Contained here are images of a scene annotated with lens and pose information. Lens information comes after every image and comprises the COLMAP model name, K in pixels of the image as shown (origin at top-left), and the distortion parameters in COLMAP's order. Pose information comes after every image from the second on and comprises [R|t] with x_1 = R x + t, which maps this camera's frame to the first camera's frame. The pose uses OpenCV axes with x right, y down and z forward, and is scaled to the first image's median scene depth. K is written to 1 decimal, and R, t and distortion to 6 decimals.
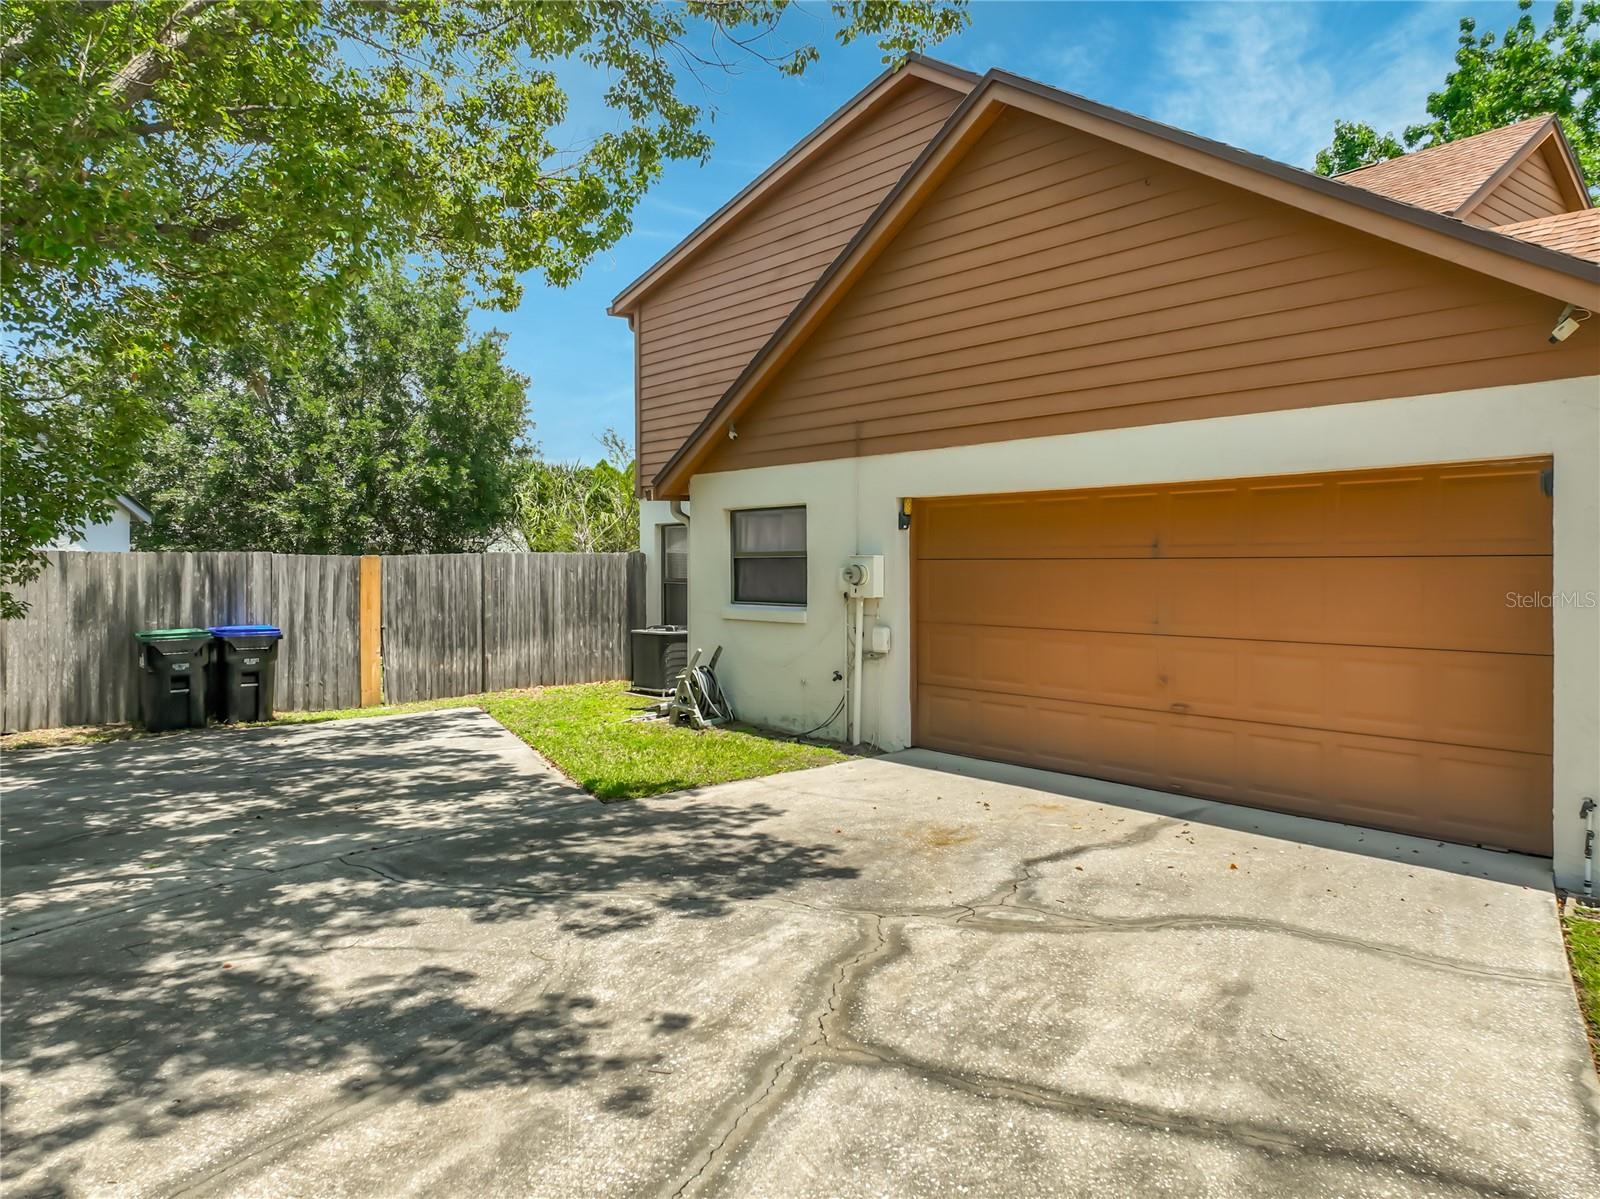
lens RADIAL K [[1130.3, 0, 817.0], [0, 1130.3, 594.6], [0, 0, 1]] dist [0.004587, 0.001716]
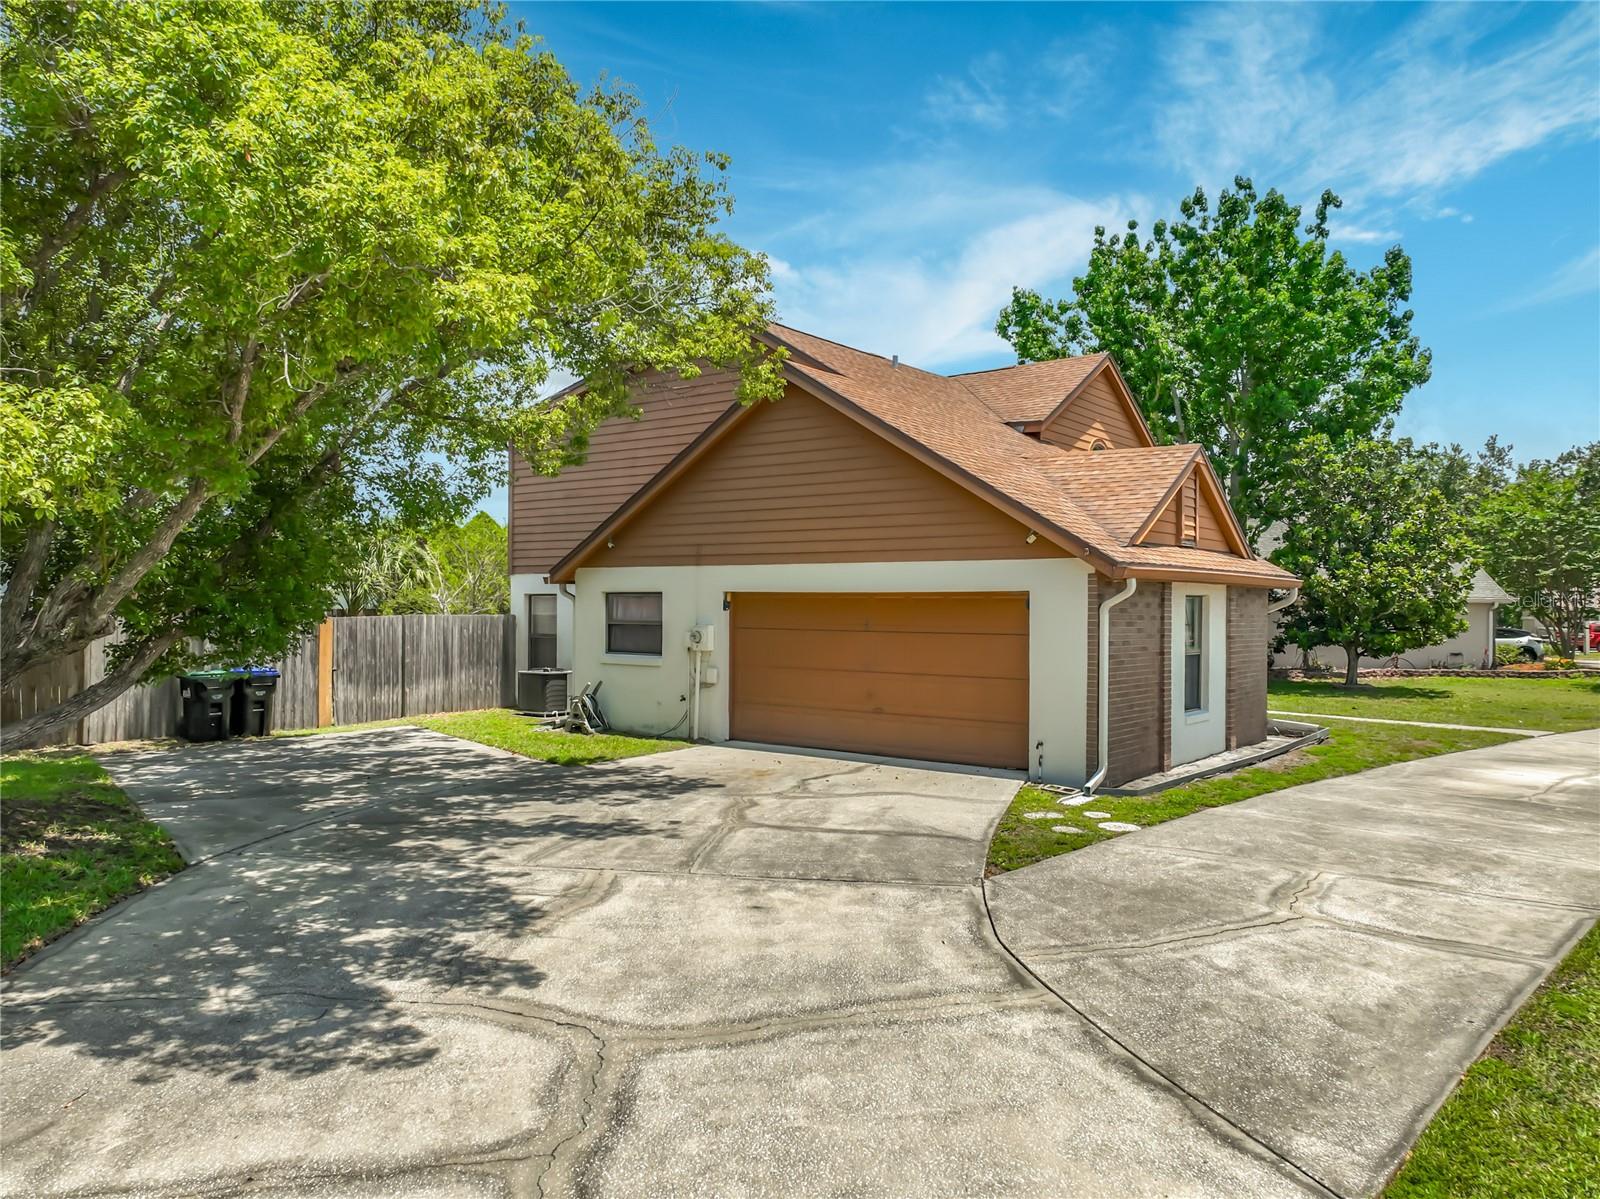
lens RADIAL K [[1130.3, 0, 817.0], [0, 1130.3, 594.6], [0, 0, 1]] dist [0.004587, 0.001716]
pose [[0.975272, 0.012127, 0.220676, -0.139111], [-0.003919, 0.999285, -0.037595, -0.015373], [-0.220975, 0.035800, 0.974622, -0.576409]]
